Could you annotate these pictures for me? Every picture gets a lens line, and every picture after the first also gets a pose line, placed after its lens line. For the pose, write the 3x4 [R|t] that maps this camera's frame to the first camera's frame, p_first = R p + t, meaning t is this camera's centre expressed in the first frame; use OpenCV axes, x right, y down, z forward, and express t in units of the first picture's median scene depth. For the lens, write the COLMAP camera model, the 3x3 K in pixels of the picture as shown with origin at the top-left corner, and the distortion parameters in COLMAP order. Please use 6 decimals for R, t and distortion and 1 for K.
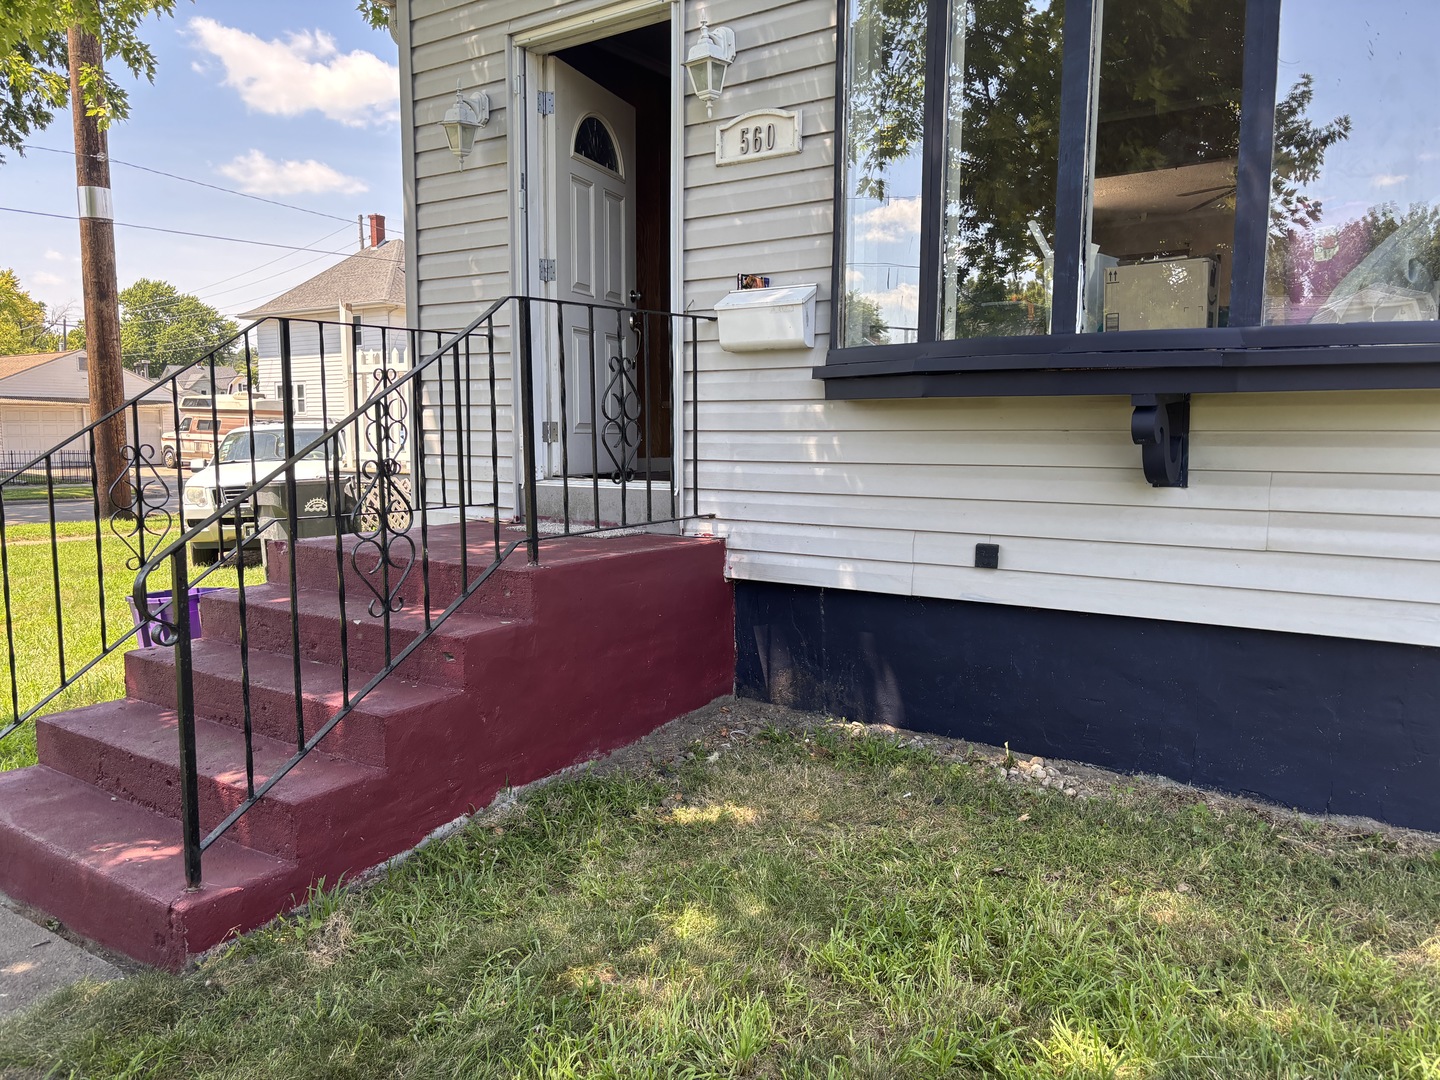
lens RADIAL K [[1085.6, 0, 720.6], [0, 1085.6, 542.8], [0, 0, 1]] dist [-0.036527, -0.004717]
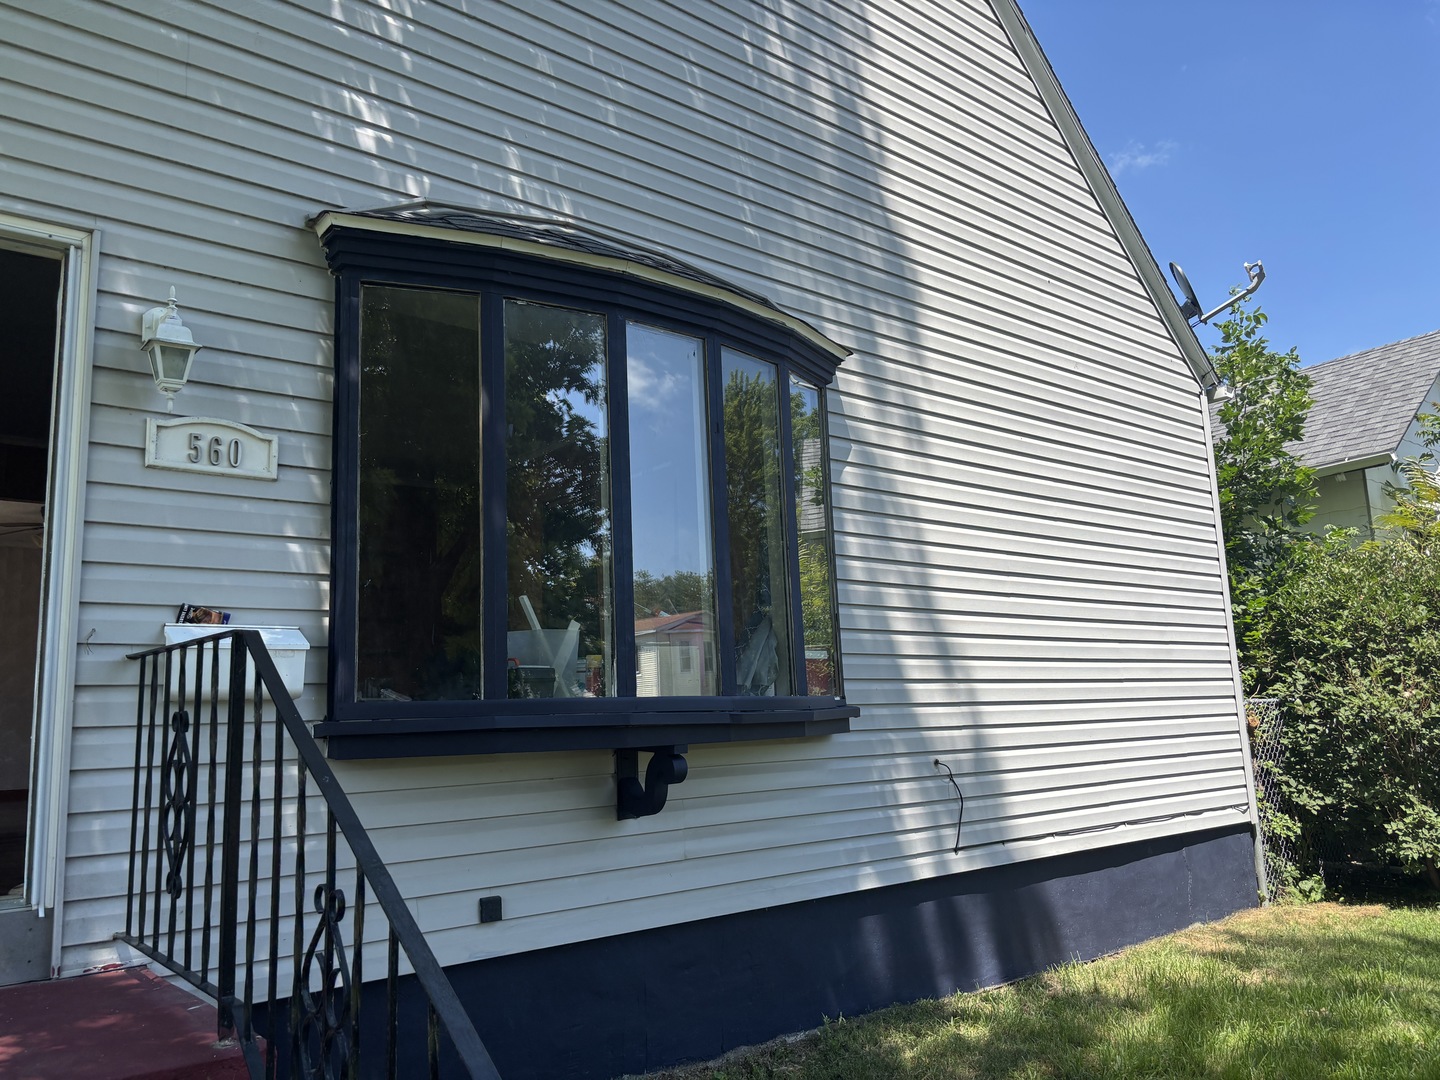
lens RADIAL K [[1085.6, 0, 720.2], [0, 1085.6, 538.7], [0, 0, 1]] dist [-0.036527, -0.004717]
pose [[0.247857, 0.166312, 0.954414, -0.720658], [0.158116, 0.965001, -0.209219, -0.077112], [-0.955807, 0.202765, 0.212886, 0.504079]]
